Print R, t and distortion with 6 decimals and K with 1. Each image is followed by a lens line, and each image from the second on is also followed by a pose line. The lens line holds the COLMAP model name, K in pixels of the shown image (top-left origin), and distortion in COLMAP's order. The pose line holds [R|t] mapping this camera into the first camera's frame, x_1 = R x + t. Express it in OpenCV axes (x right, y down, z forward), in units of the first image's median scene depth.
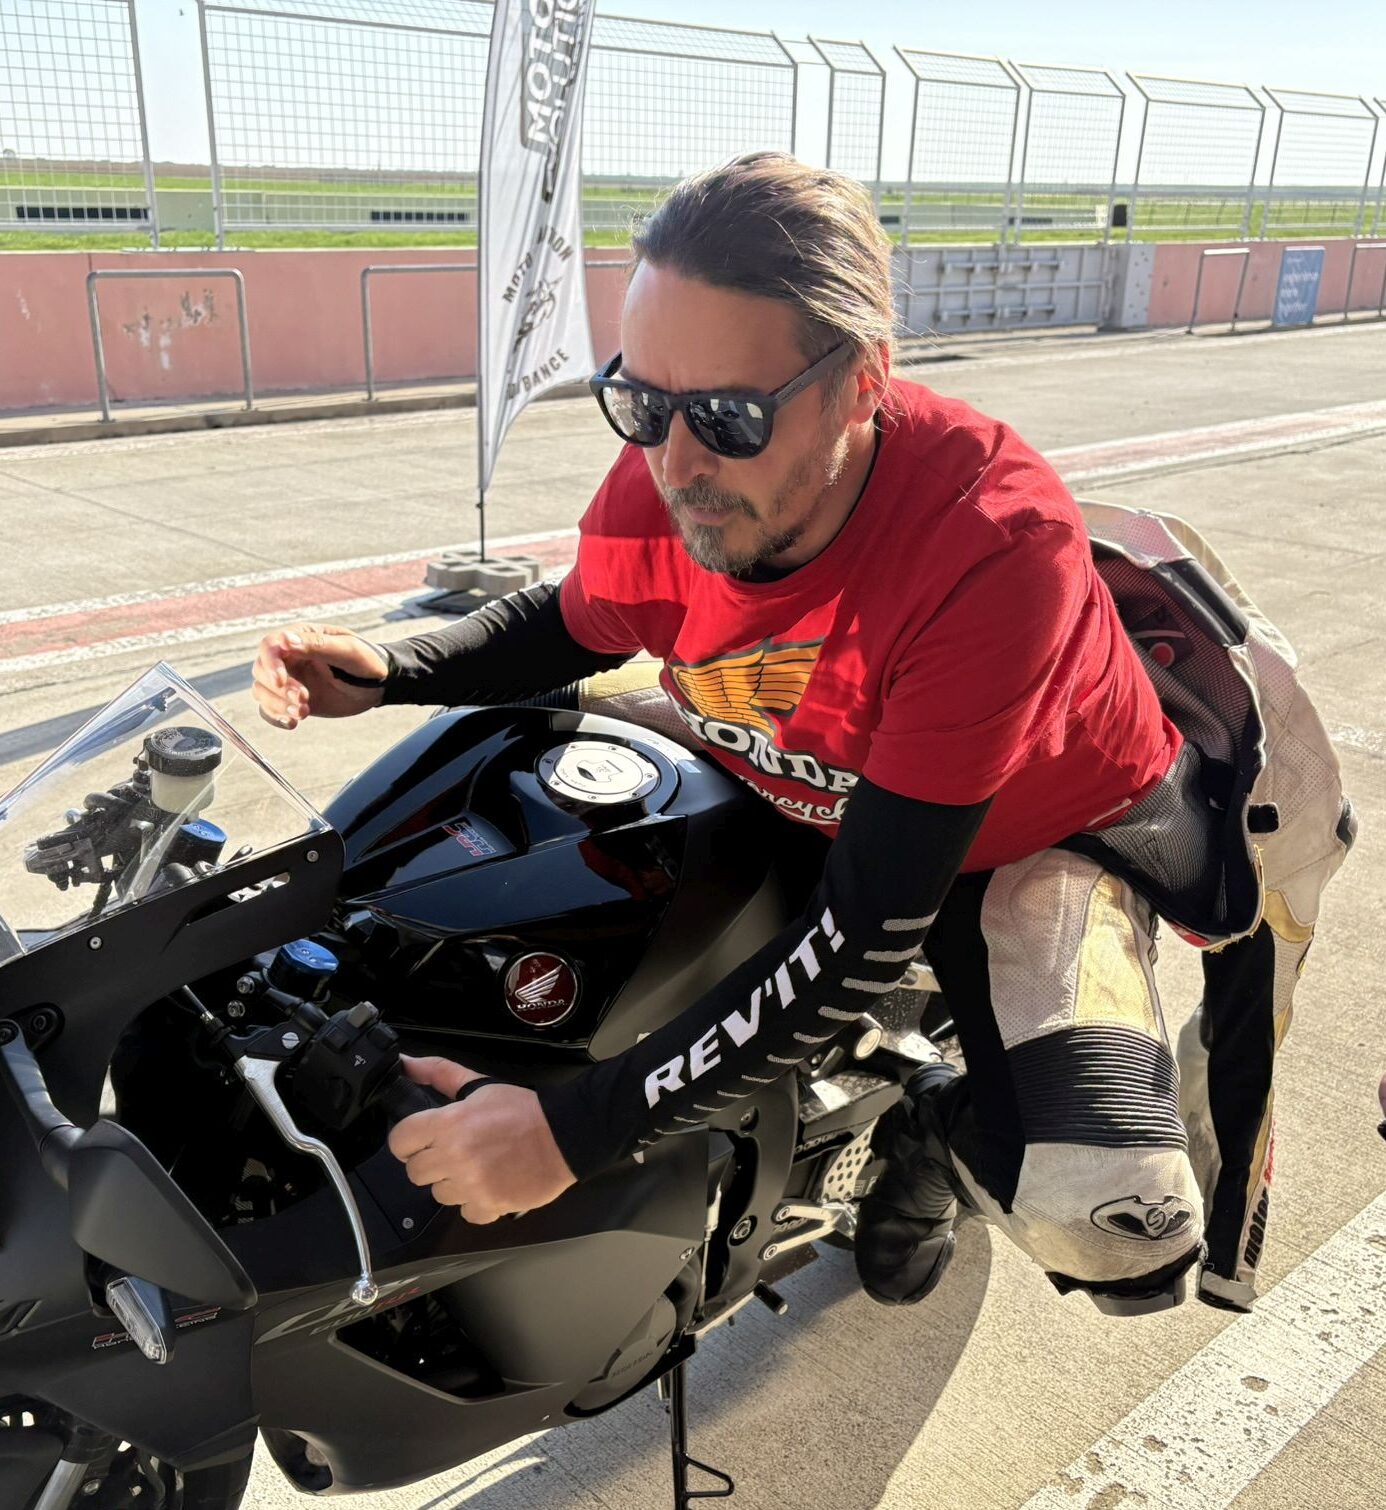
lens RADIAL K [[1565.5, 0, 683.5], [0, 1565.5, 777.9], [0, 0, 1]] dist [0.014065, 0.020386]
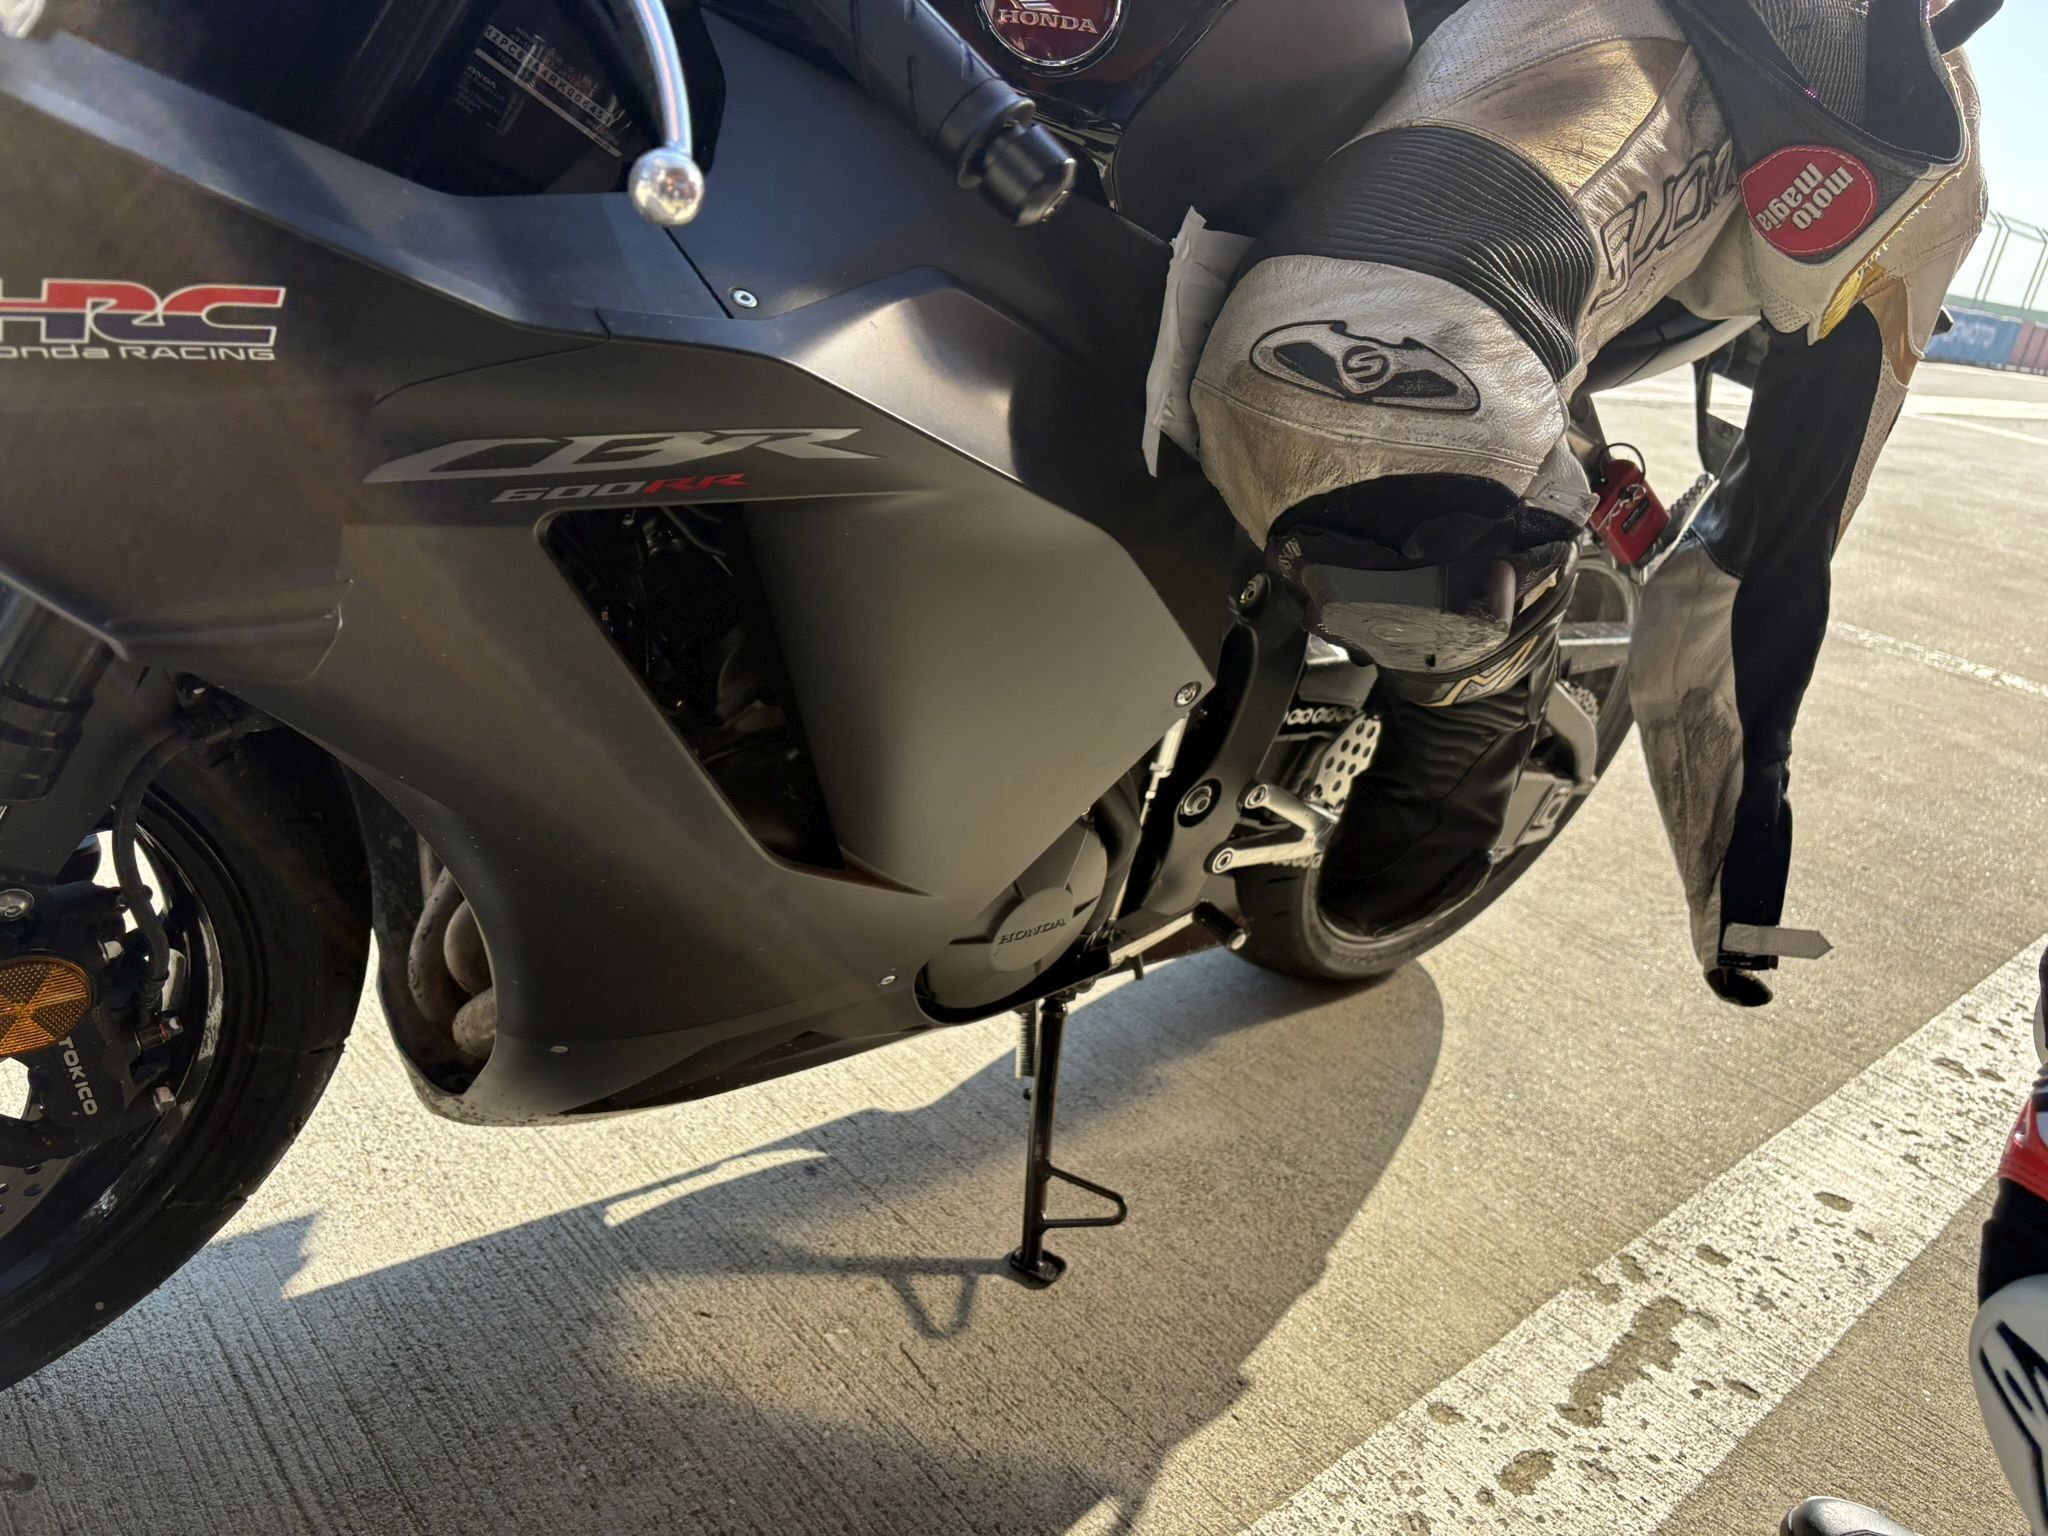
lens RADIAL K [[1544.8, 0, 1021.3], [0, 1544.8, 753.4], [0, 0, 1]] dist [0.072201, -0.088998]
pose [[0.988285, 0.140983, 0.058448, -0.063624], [-0.141498, 0.989927, 0.004744, 0.239068], [-0.057190, -0.012958, 0.998279, 0.333047]]
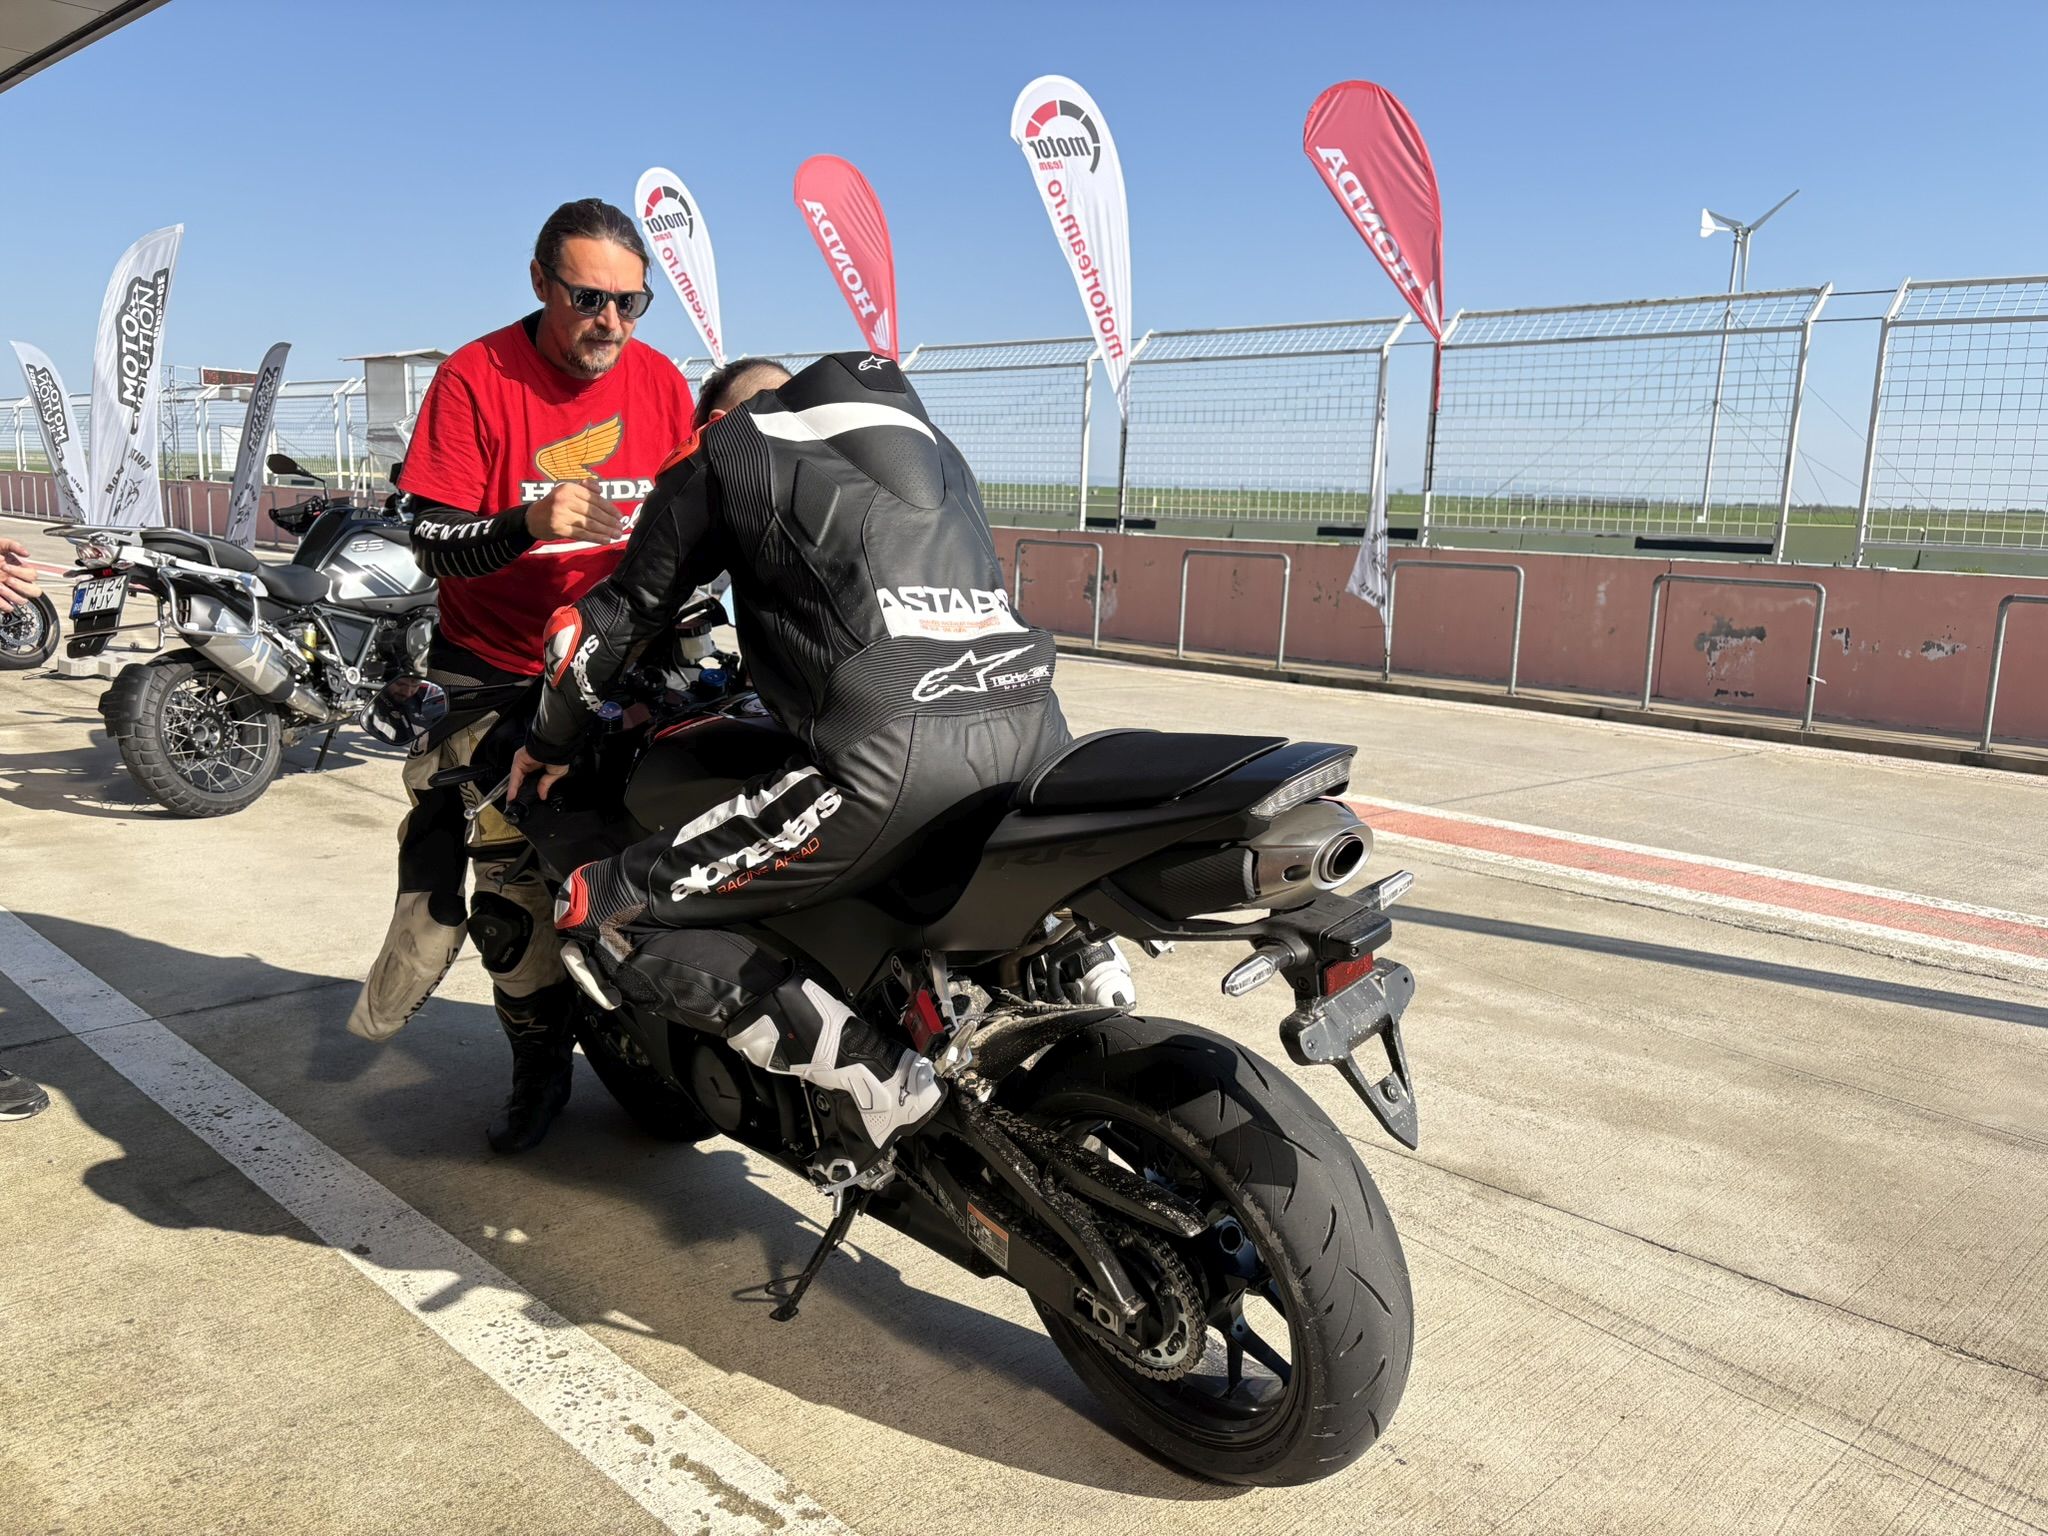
lens RADIAL K [[1551.7, 0, 1036.9], [0, 1551.7, 782.0], [0, 0, 1]] dist [0.017438, 0.010288]
pose [[0.064517, 0.165795, -0.984048, 1.113406], [-0.383255, 0.914595, 0.128967, -0.165679], [0.921387, 0.368820, 0.122548, 0.796958]]
